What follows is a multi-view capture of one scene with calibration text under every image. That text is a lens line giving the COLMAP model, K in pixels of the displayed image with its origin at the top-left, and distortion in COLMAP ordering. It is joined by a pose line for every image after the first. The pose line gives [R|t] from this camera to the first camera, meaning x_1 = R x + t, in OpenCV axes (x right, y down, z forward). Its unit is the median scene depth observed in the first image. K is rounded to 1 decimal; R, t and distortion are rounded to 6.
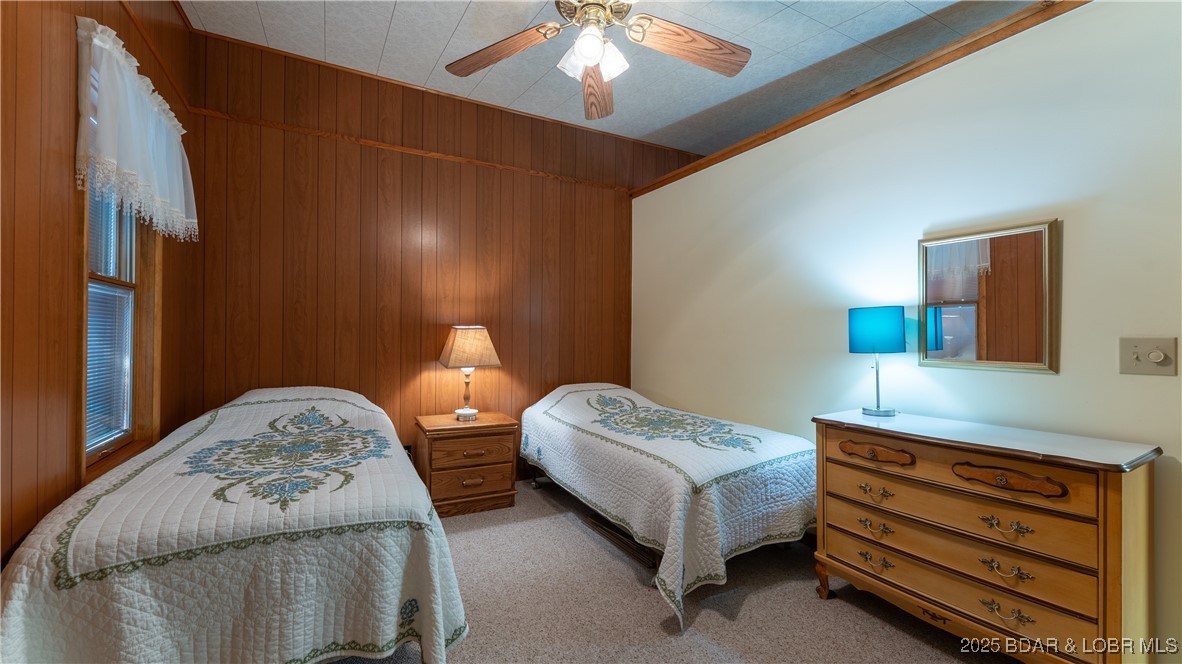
lens RADIAL K [[484.3, 0, 575.6], [0, 484.3, 335.0], [0, 0, 1]] dist [0.001651, 0.000089]
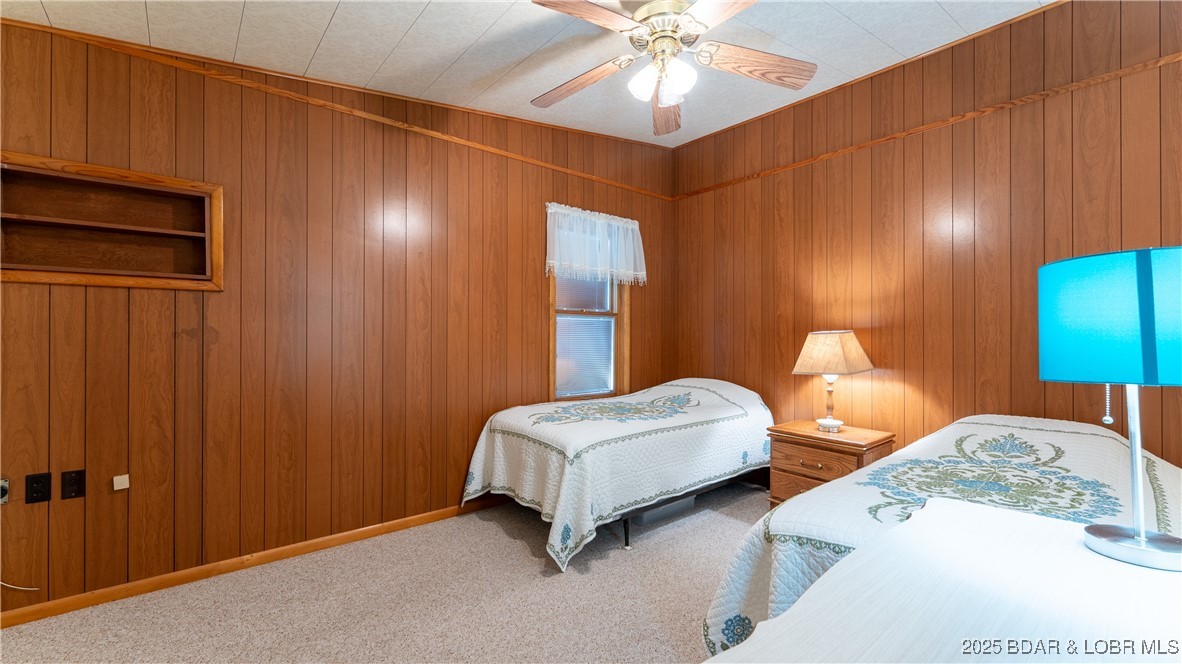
lens RADIAL K [[493.8, 0, 590.3], [0, 493.8, 344.0], [0, 0, 1]] dist [-0.000694, -0.000025]
pose [[0.215591, -0.008537, -0.976446, 0.590872], [-0.009232, 0.999899, -0.010780, 0.021826], [0.976440, 0.011339, 0.215491, 0.338555]]
